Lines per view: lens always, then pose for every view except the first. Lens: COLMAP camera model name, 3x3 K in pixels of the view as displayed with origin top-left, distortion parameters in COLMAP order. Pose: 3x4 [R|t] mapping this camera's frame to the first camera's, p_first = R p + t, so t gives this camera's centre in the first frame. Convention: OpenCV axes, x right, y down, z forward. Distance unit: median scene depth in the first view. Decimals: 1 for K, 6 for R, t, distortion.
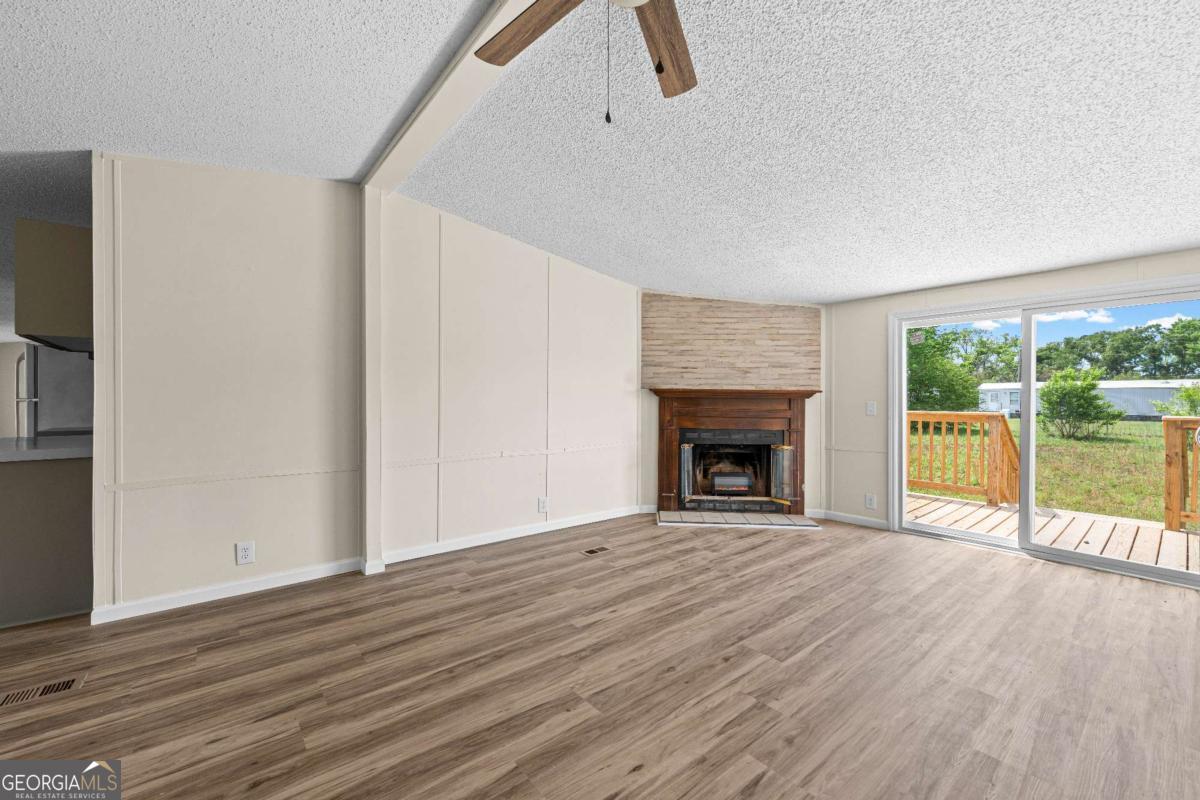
lens RADIAL K [[480.6, 0, 594.5], [0, 480.6, 400.1], [0, 0, 1]] dist [-0.000529, -0.000300]
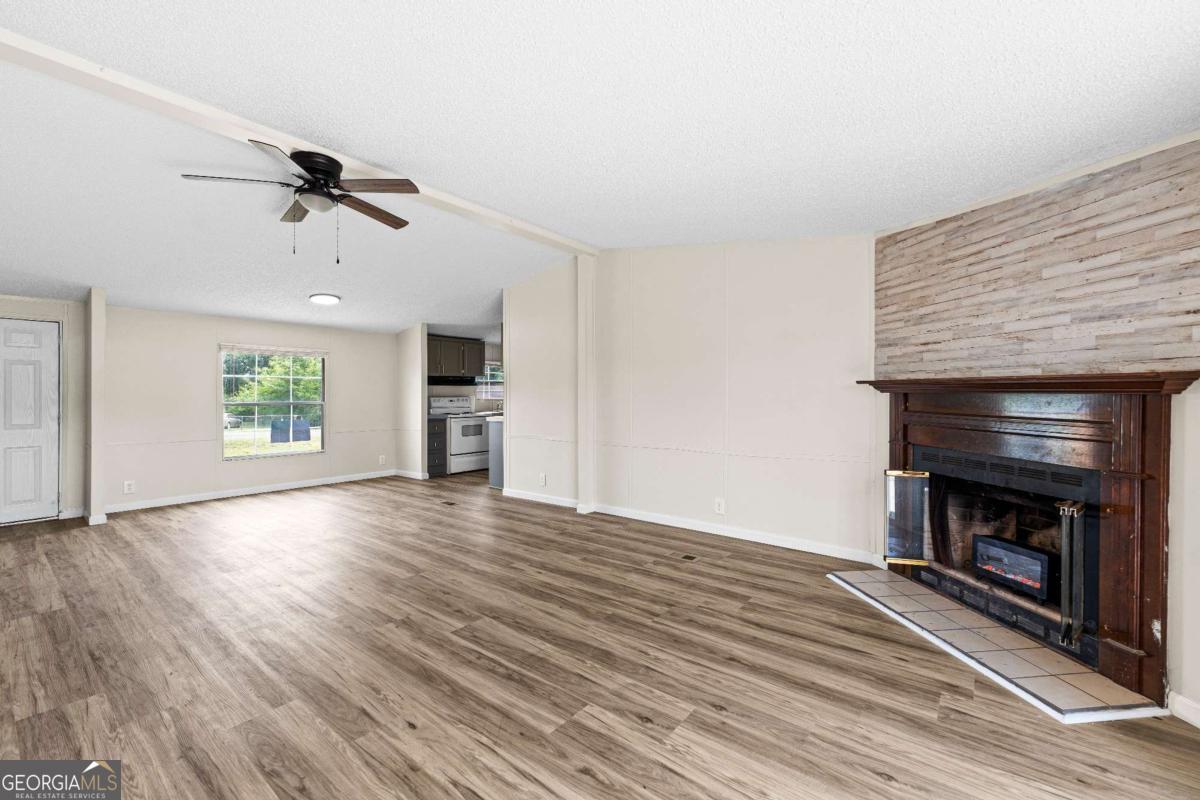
lens RADIAL K [[480.6, 0, 594.5], [0, 480.6, 400.1], [0, 0, 1]] dist [-0.000529, -0.000300]
pose [[0.231814, 0.005390, -0.972745, 0.807212], [-0.003780, 0.999982, 0.004641, 0.001242], [0.972753, 0.002601, 0.231830, 0.556531]]
